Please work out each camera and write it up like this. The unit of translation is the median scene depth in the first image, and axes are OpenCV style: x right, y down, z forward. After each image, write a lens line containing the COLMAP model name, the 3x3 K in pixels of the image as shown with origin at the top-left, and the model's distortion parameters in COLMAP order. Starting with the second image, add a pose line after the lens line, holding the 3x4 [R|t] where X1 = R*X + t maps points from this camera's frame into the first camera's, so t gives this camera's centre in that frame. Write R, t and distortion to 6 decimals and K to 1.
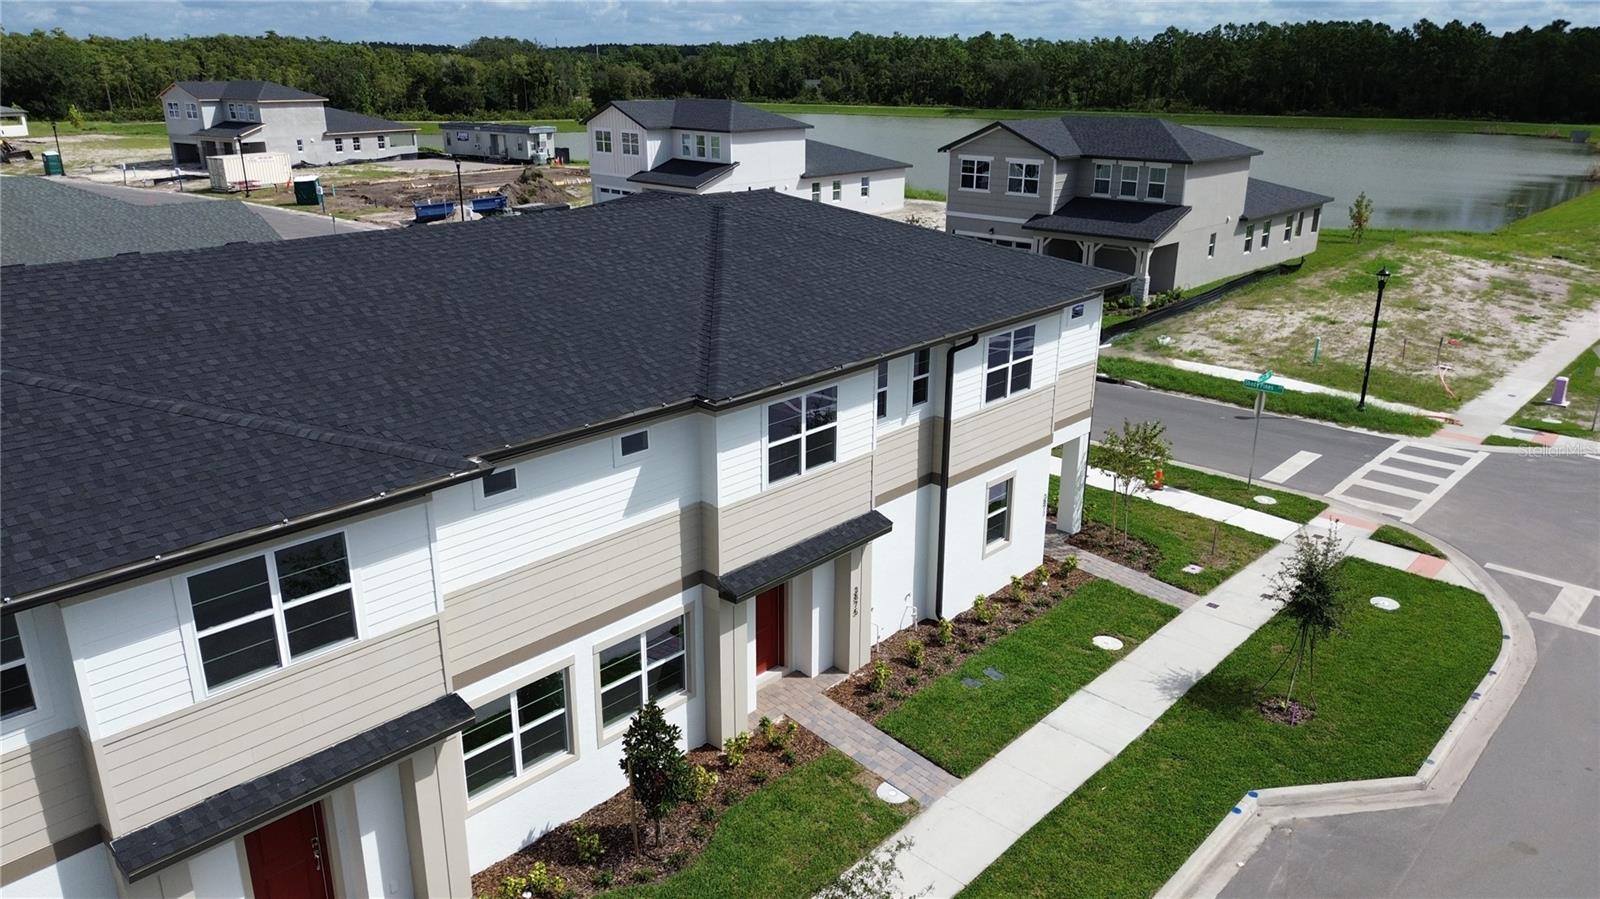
lens RADIAL K [[1115.5, 0, 789.2], [0, 1115.5, 452.5], [0, 0, 1]] dist [0.041421, -0.023994]
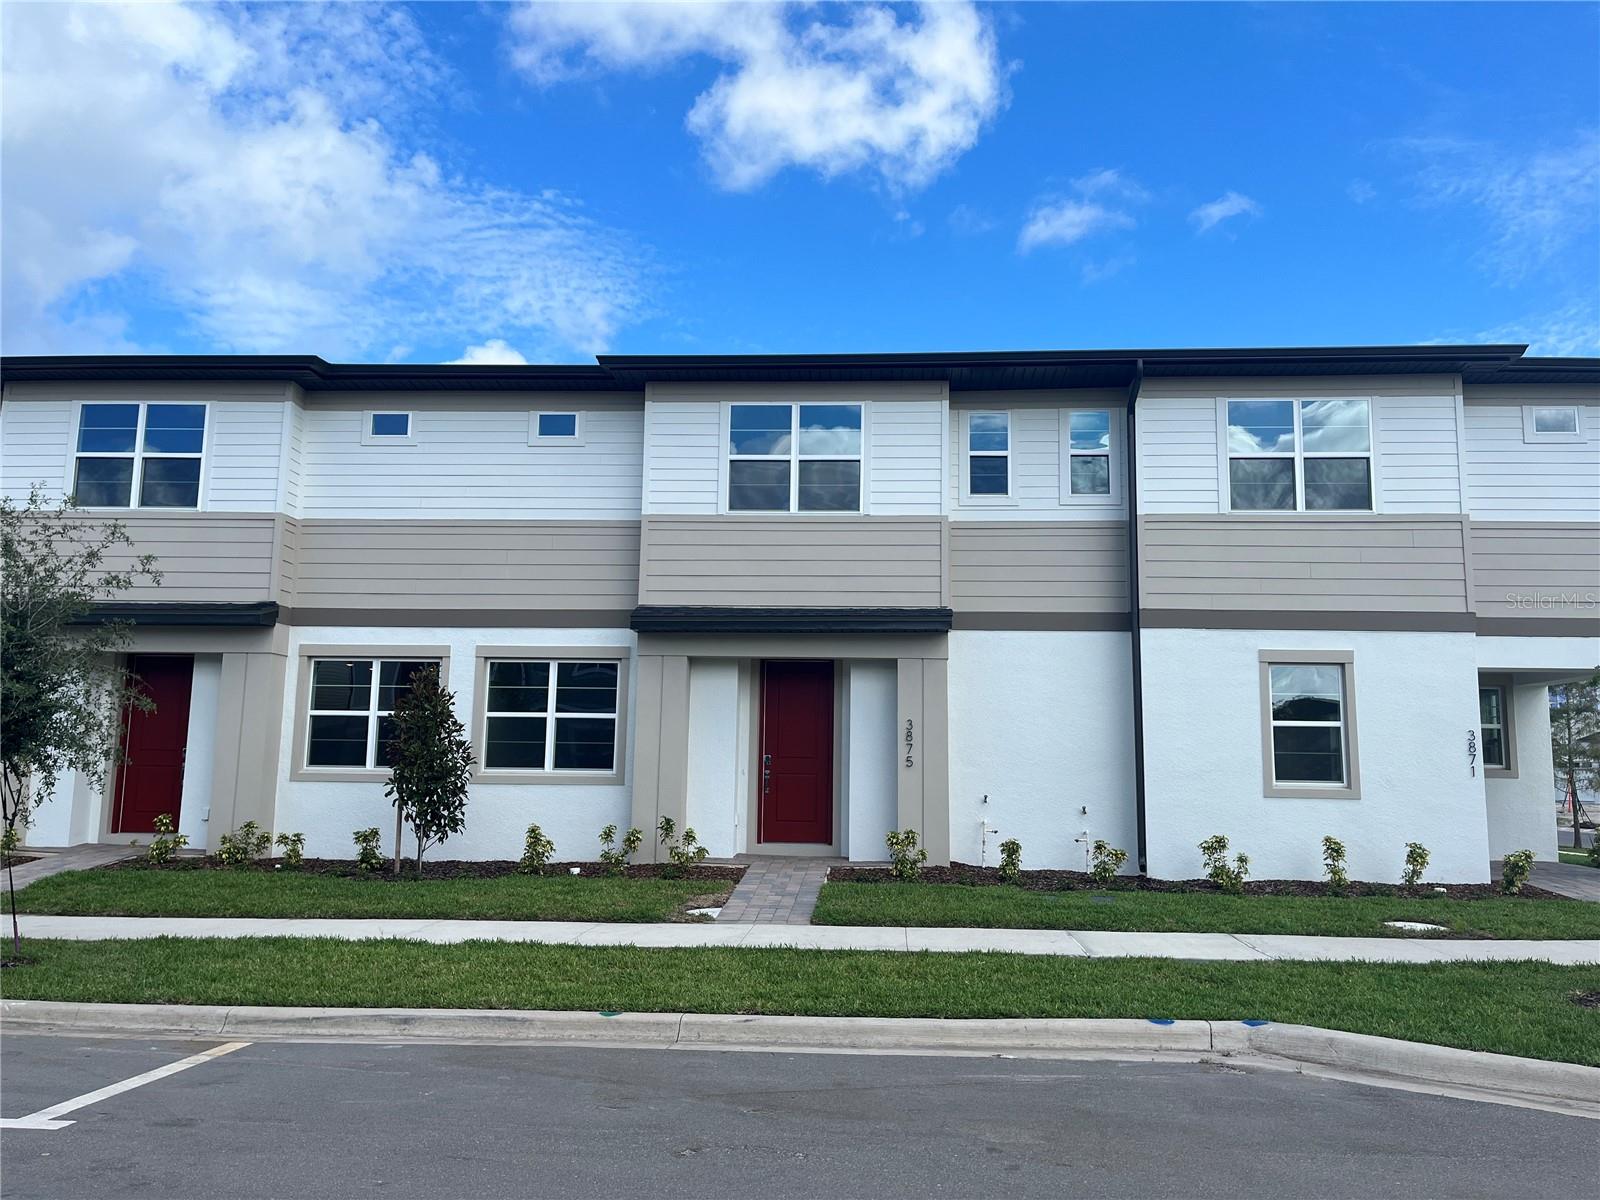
lens RADIAL K [[1223.7, 0, 798.2], [0, 1223.7, 595.8], [0, 0, 1]] dist [0.038333, -0.026501]
pose [[0.636436, -0.094594, -0.765507, 0.556233], [-0.267608, 0.903727, -0.334161, 0.300546], [0.723419, 0.417528, 0.549850, 0.491954]]
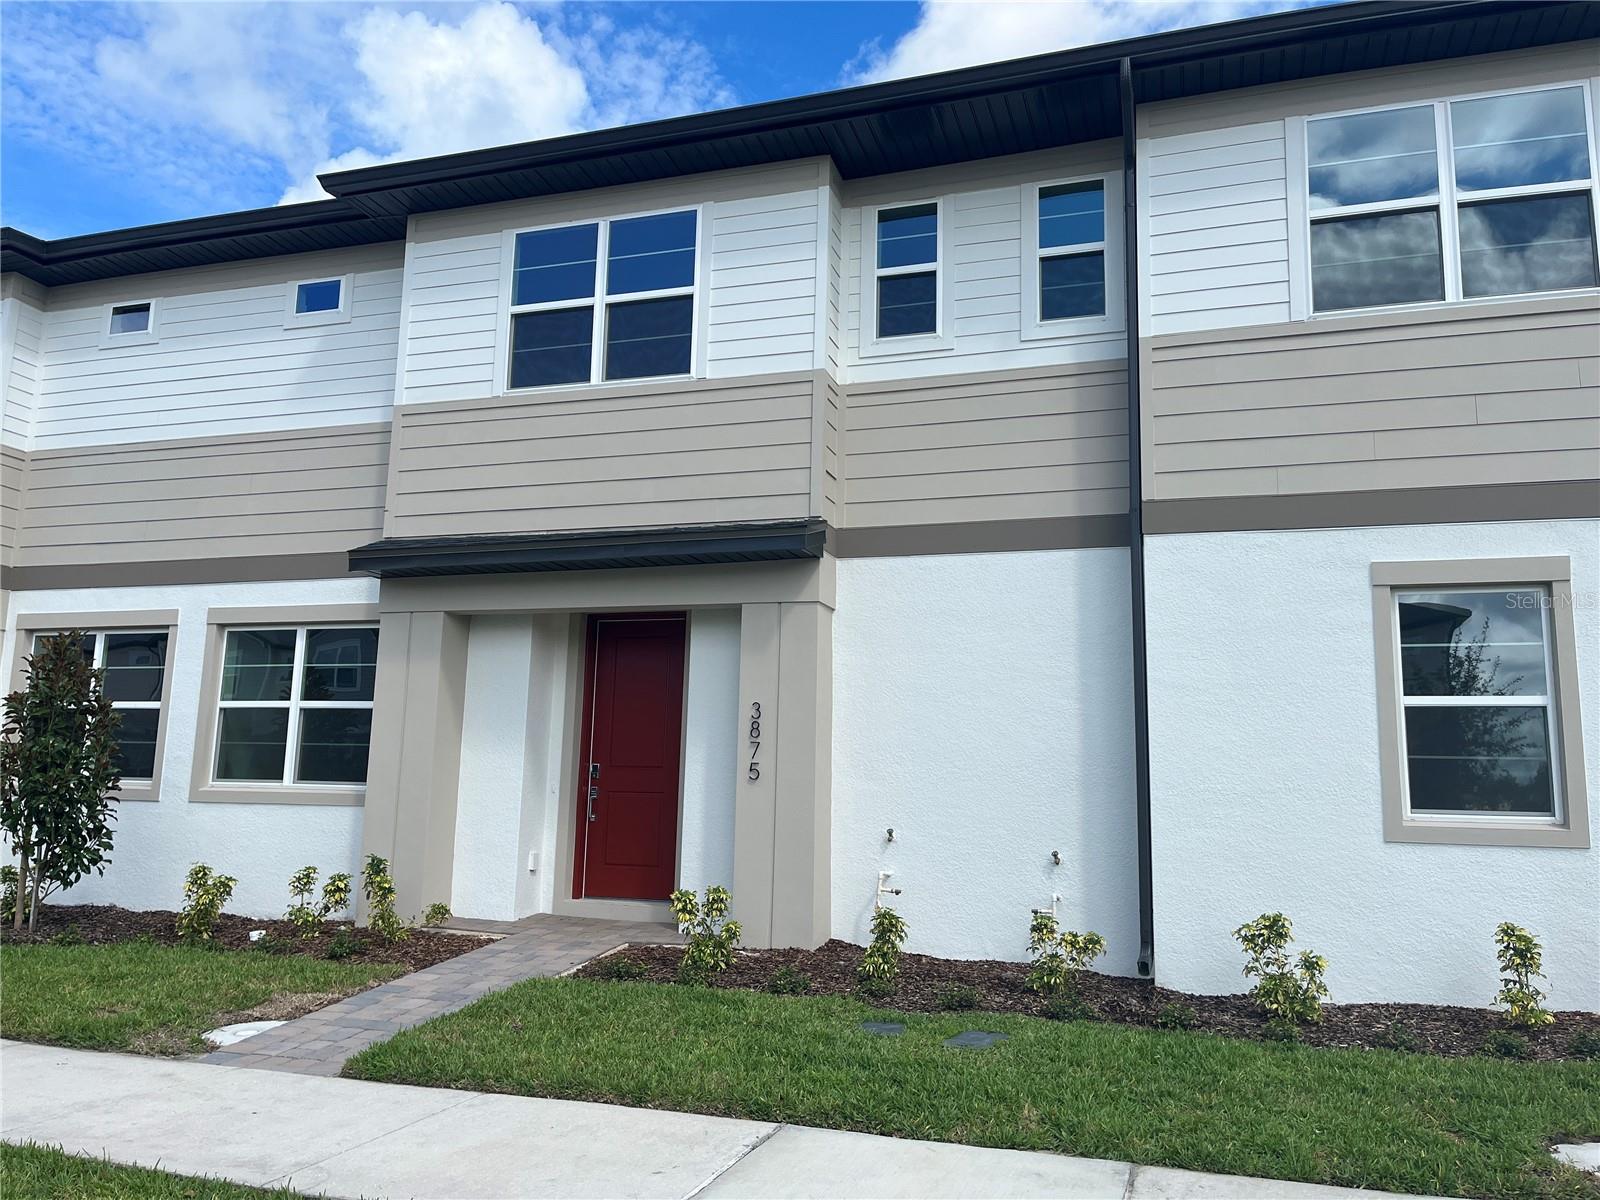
lens RADIAL K [[1223.7, 0, 794.7], [0, 1223.7, 598.1], [0, 0, 1]] dist [0.038333, -0.026501]
pose [[0.418487, -0.124632, -0.899631, 0.448694], [-0.318640, 0.907429, -0.273936, 0.193761], [0.850493, 0.401297, 0.340034, 0.802397]]
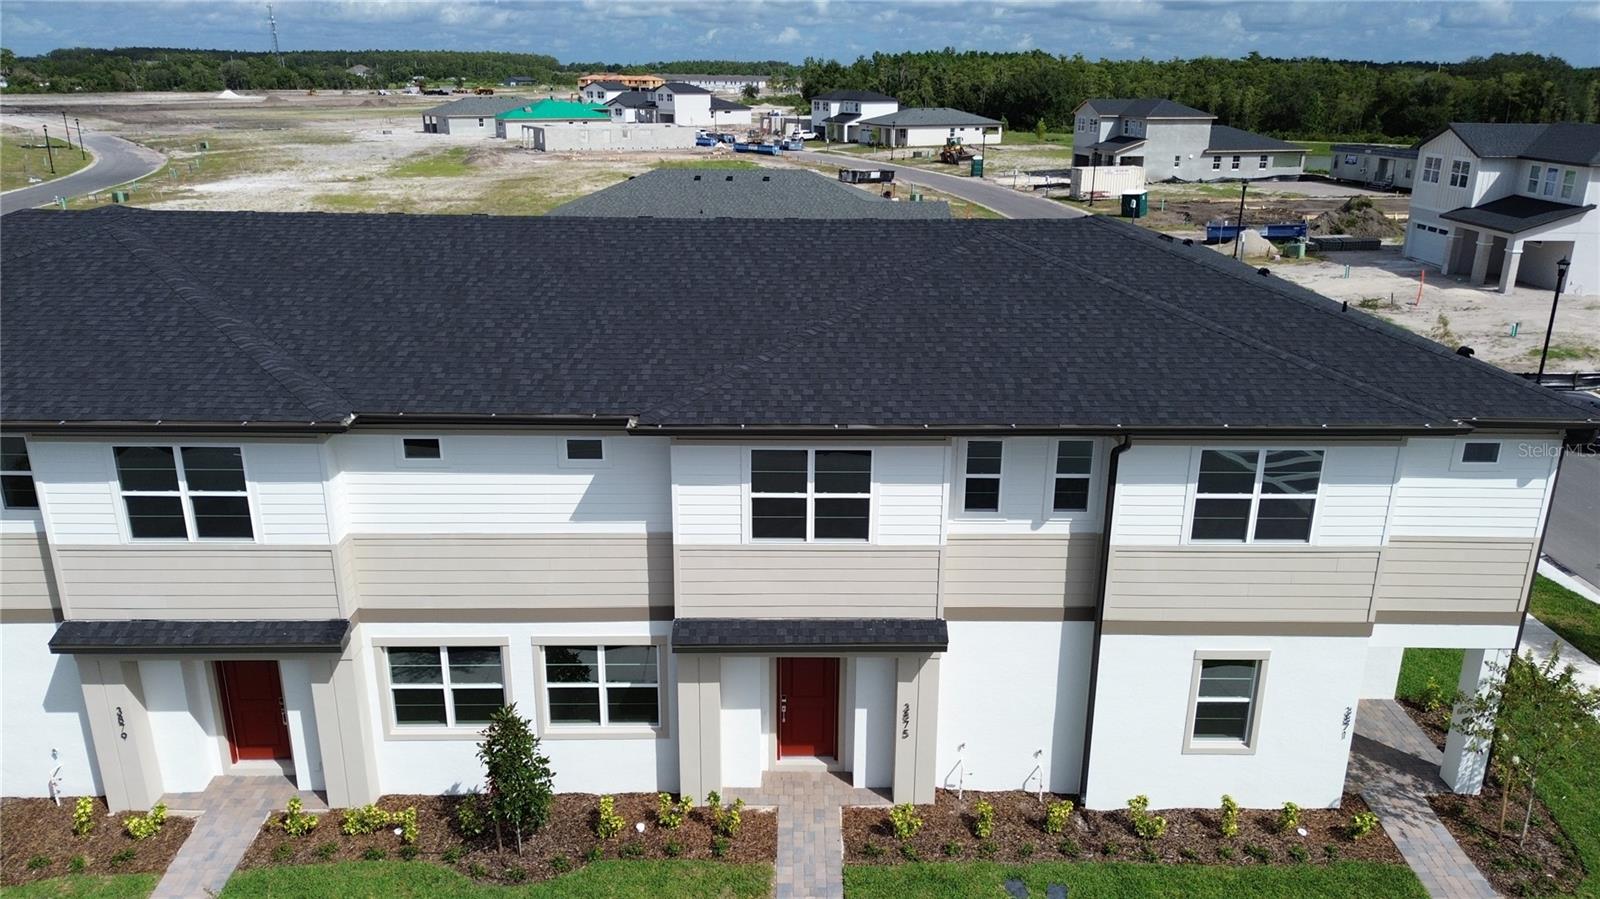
lens RADIAL K [[1115.5, 0, 807.0], [0, 1115.5, 447.6], [0, 0, 1]] dist [0.041421, -0.023994]
pose [[0.695342, 0.229171, -0.681160, 0.494533], [-0.243110, 0.966926, 0.077143, -0.099280], [0.676311, 0.111956, 0.728059, 0.321226]]
